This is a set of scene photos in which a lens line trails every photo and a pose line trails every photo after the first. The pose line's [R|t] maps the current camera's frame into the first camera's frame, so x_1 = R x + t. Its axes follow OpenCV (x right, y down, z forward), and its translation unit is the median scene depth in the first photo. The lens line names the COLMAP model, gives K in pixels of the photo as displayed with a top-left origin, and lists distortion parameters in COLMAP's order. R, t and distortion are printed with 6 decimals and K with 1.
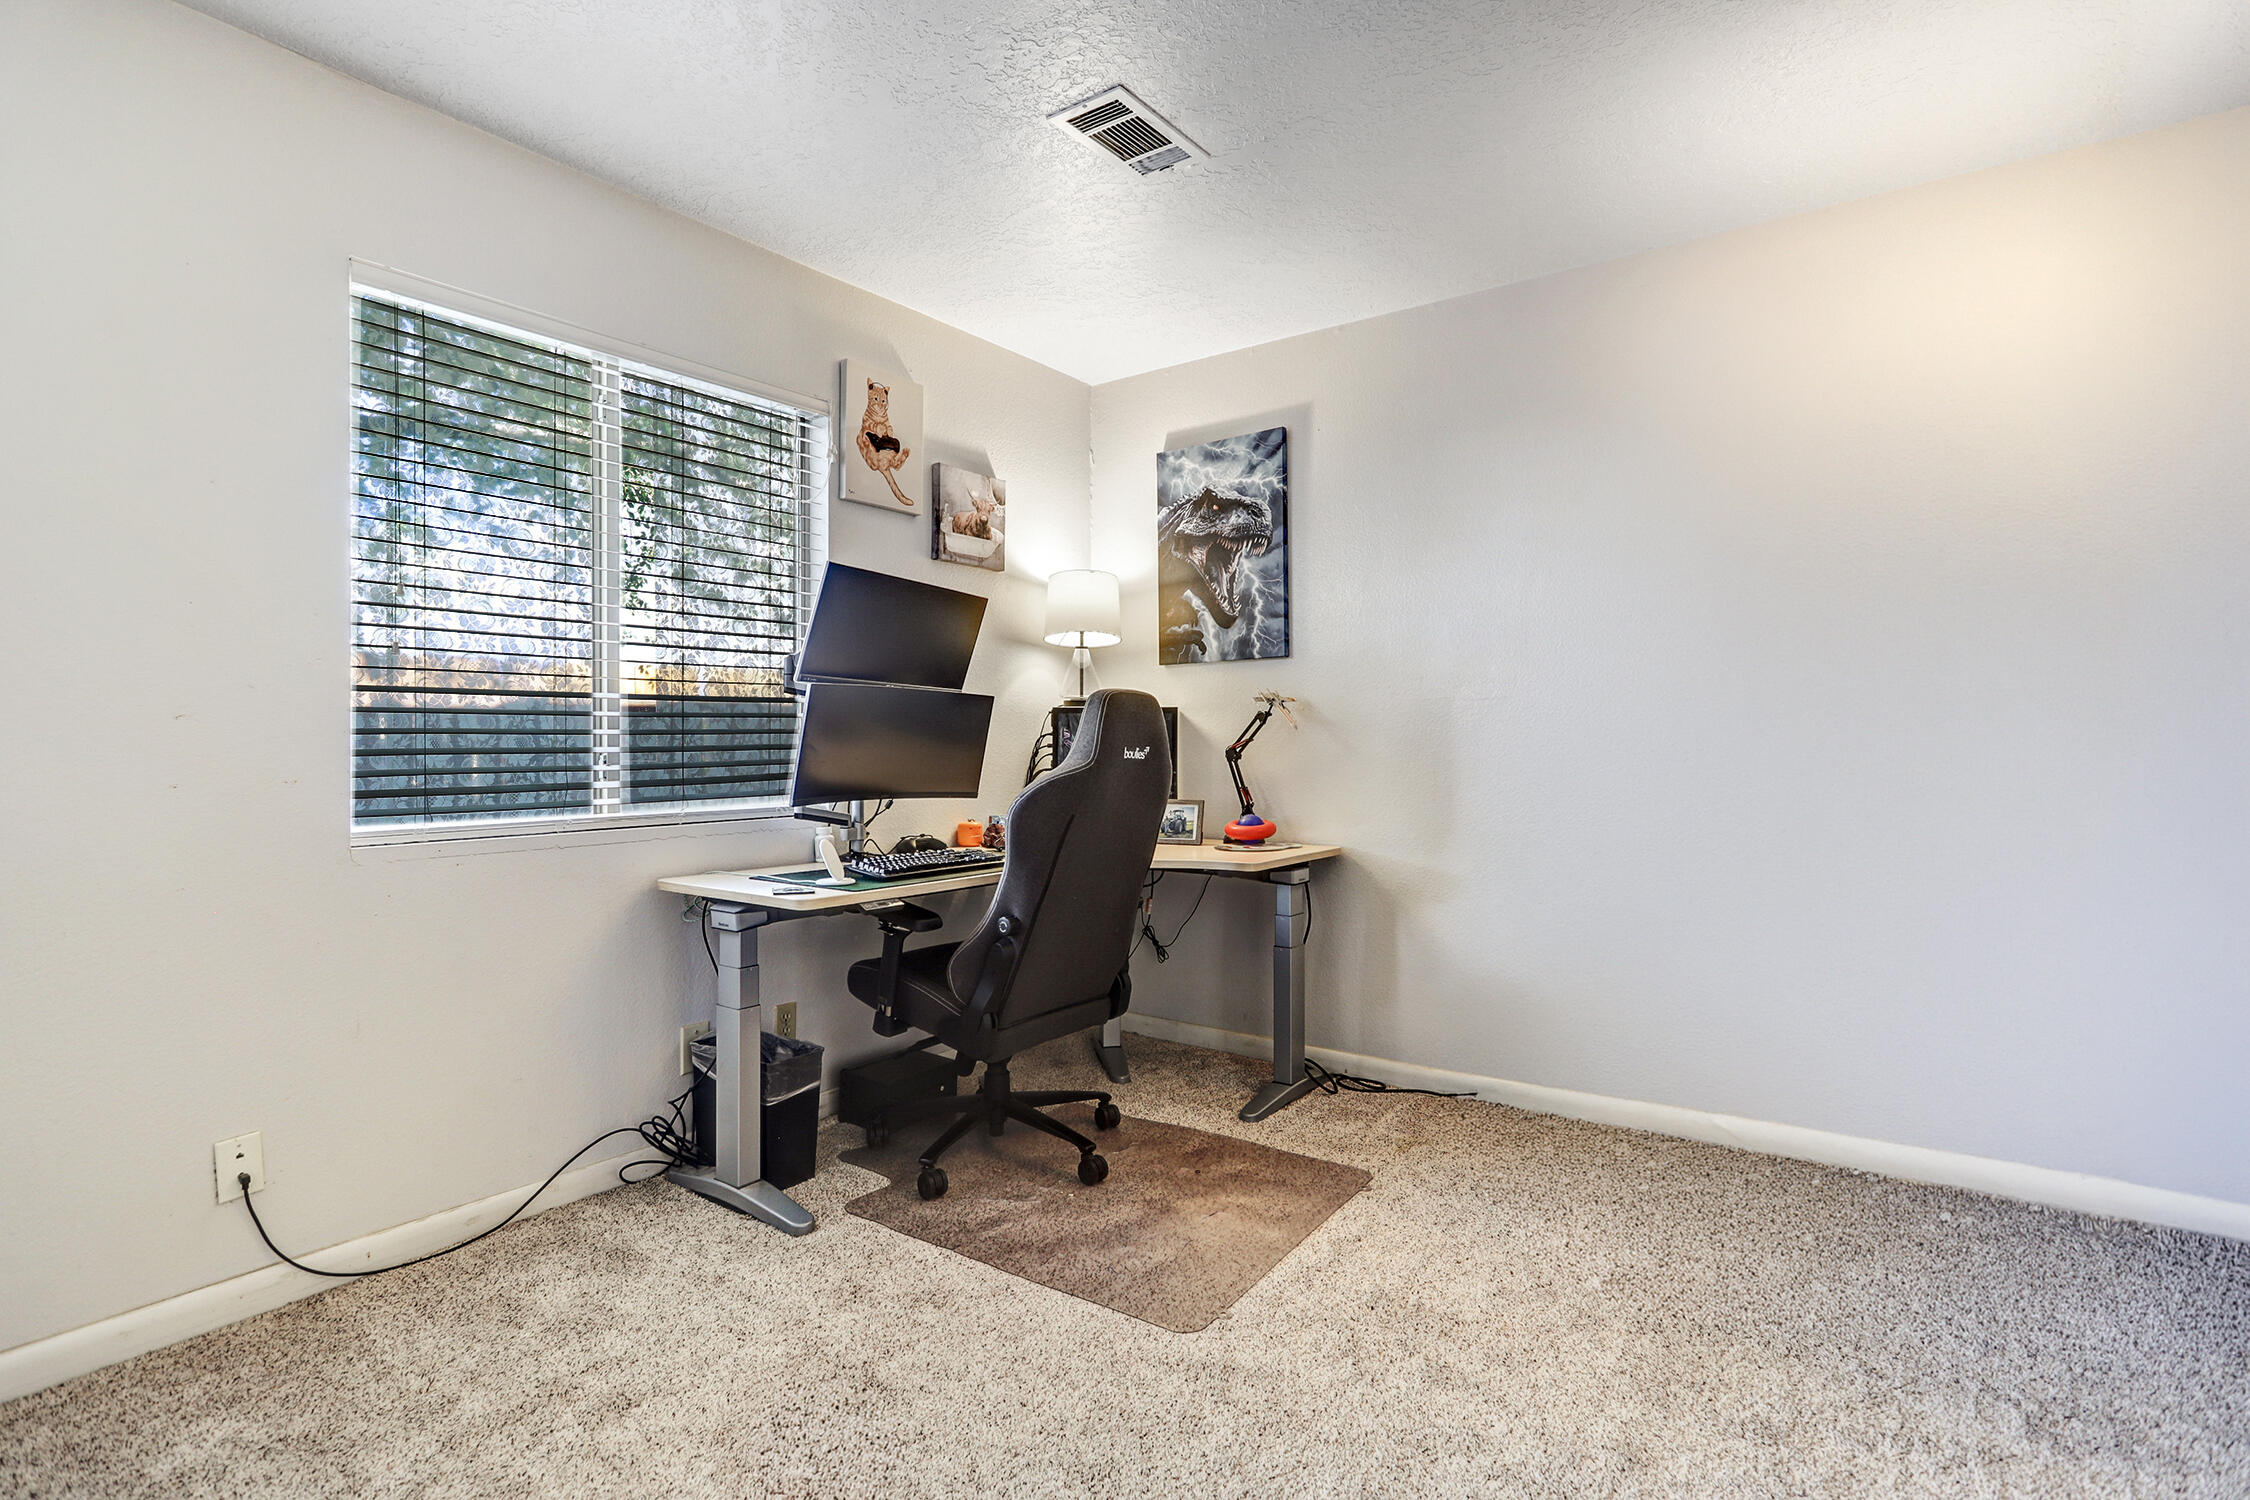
lens RADIAL K [[1079.2, 0, 1129.1], [0, 1079.2, 737.3], [0, 0, 1]] dist [0.003070, 0.000750]
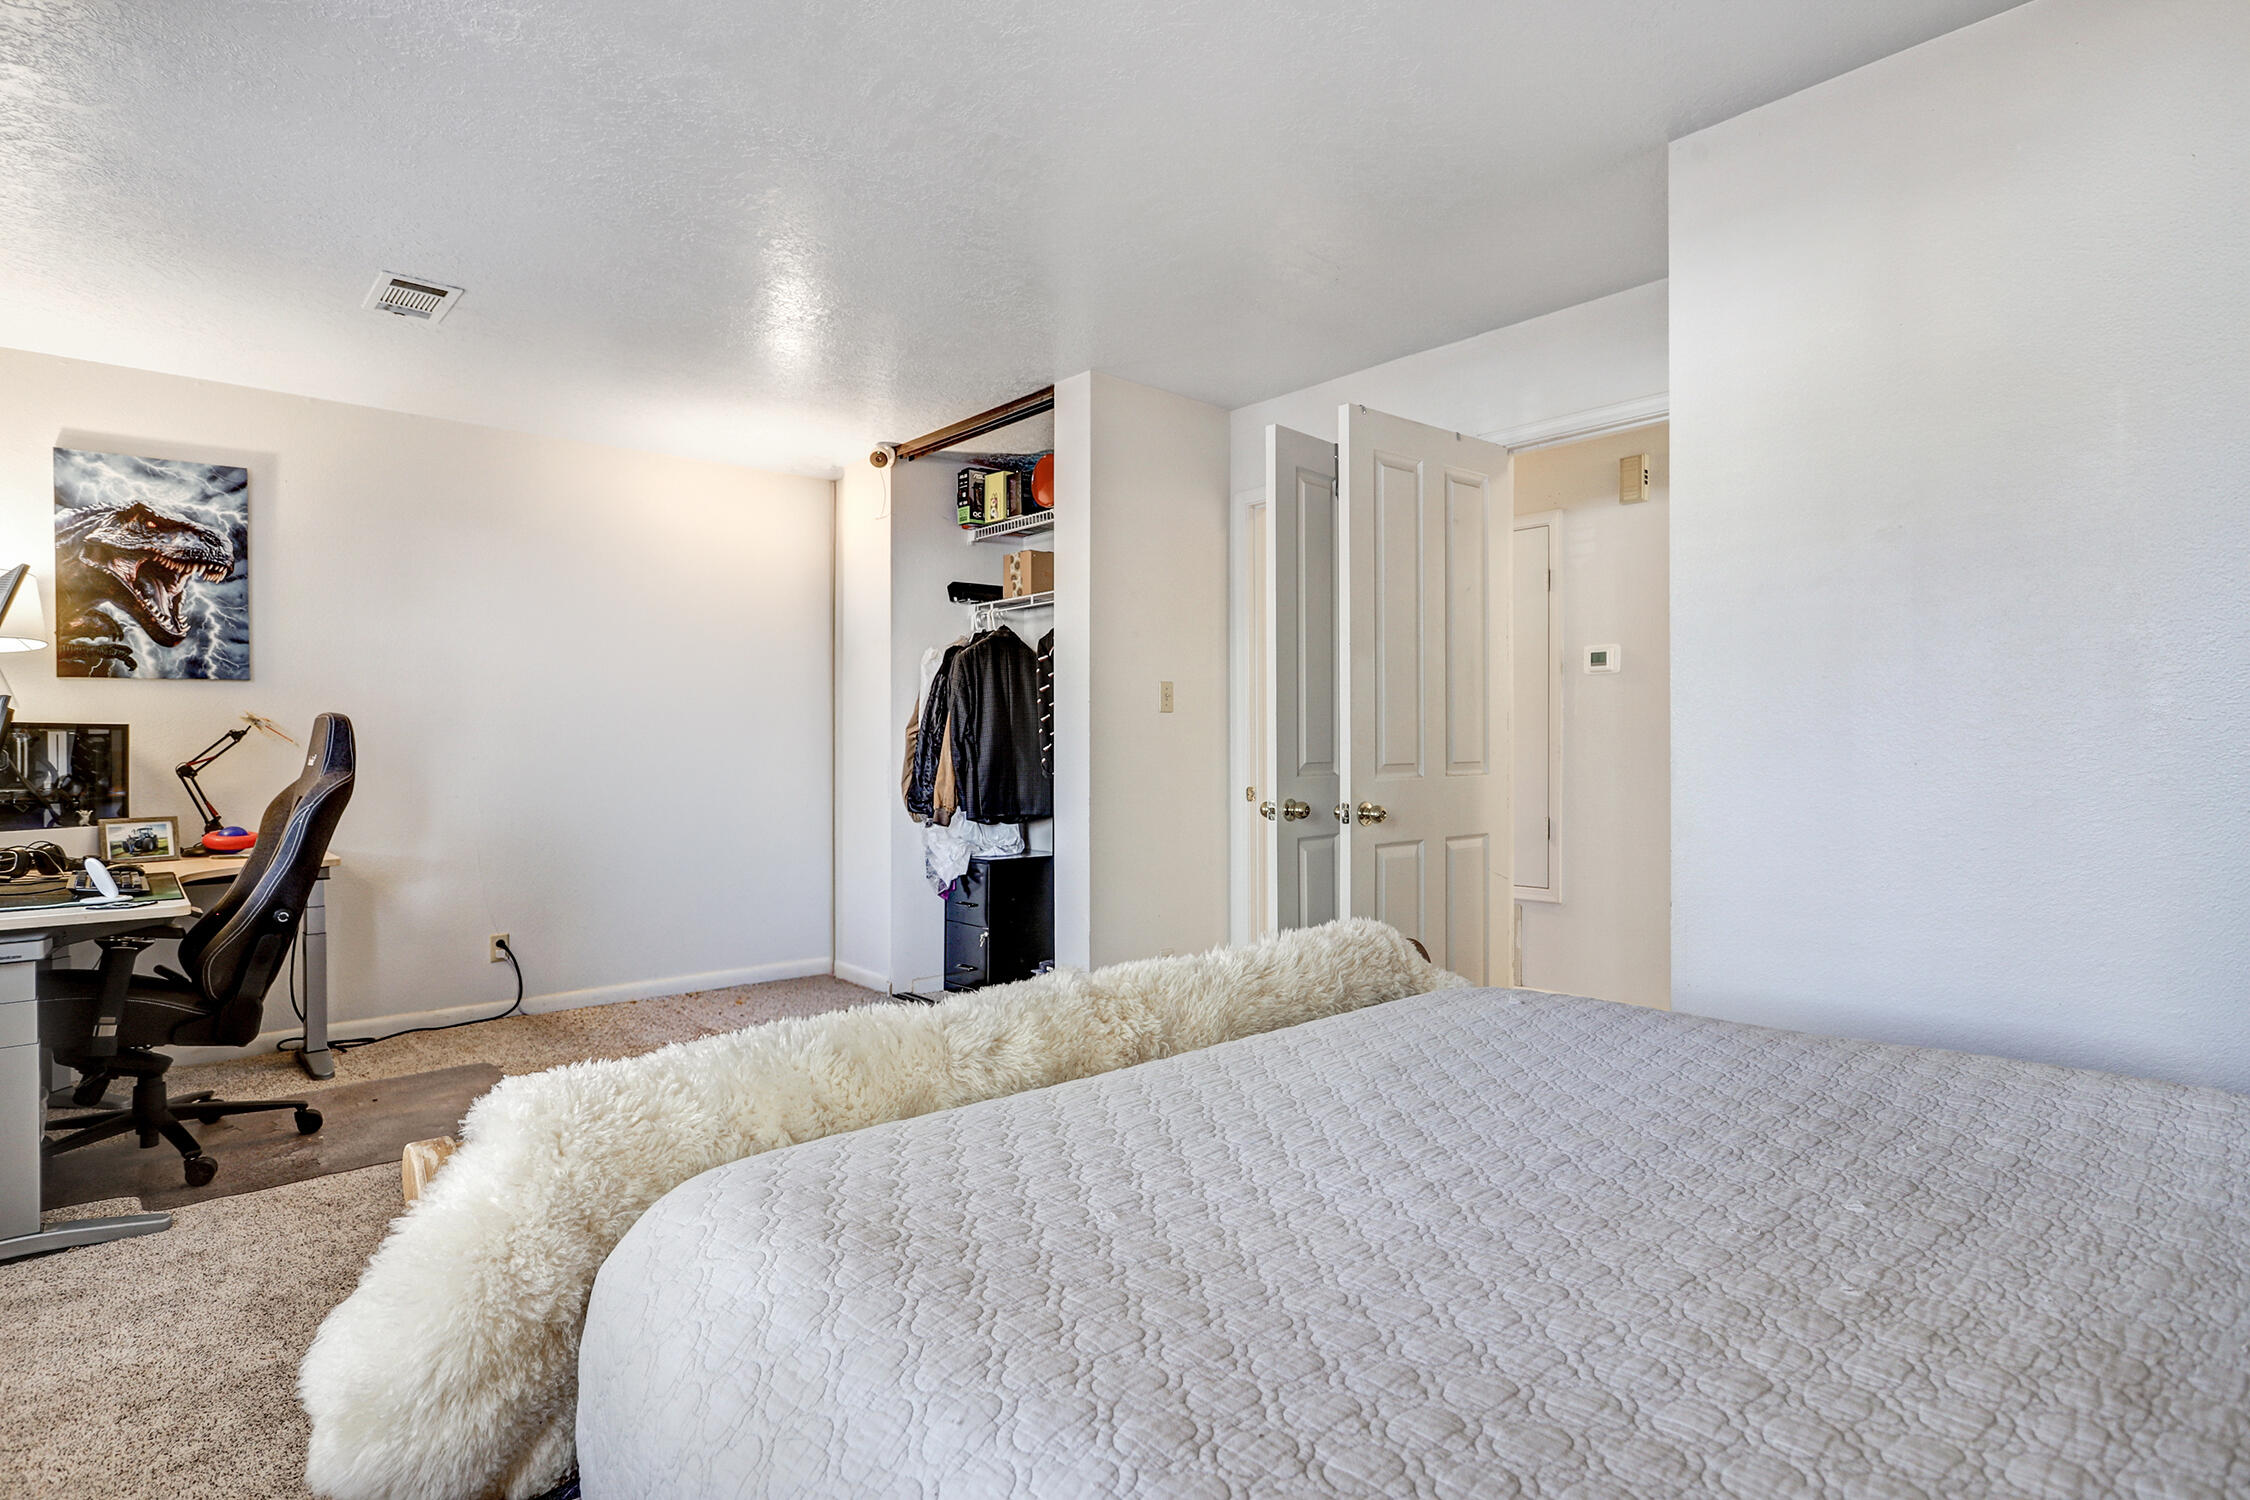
lens RADIAL K [[1128.5, 0, 1127.9], [0, 1128.5, 754.7], [0, 0, 1]] dist [-0.007239, 0.000294]
pose [[0.192568, -0.007299, 0.981256, -0.779127], [0.009983, 0.999935, 0.005479, 0.003096], [-0.981233, 0.008741, 0.192629, -0.084458]]
